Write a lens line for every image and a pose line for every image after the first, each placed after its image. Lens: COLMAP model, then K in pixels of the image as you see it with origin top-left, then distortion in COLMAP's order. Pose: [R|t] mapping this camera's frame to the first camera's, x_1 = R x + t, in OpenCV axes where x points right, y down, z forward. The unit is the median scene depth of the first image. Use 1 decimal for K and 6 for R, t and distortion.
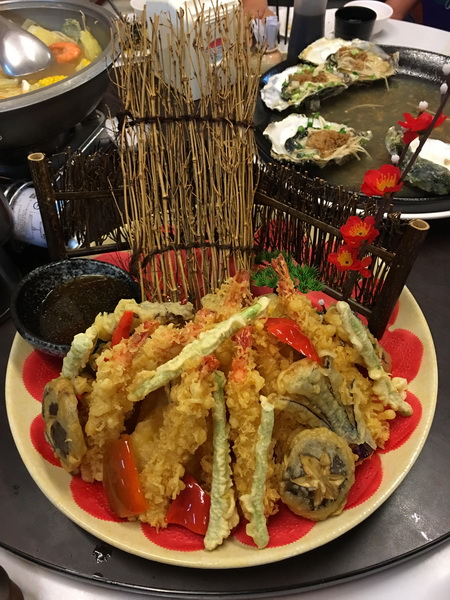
lens RADIAL K [[521.3, 0, 225.9], [0, 521.3, 298.7], [0, 0, 1]] dist [0.079875, -0.141229]
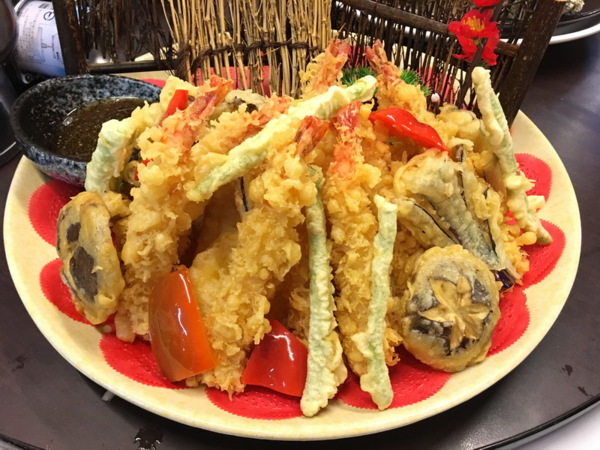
lens RADIAL K [[521.3, 0, 300.4], [0, 521.3, 227.4], [0, 0, 1]] dist [0.079875, -0.141229]
pose [[0.995452, -0.019884, 0.093169, -0.098419], [0.022125, 0.999489, -0.023090, 0.233908], [-0.092662, 0.025046, 0.995383, 0.292280]]
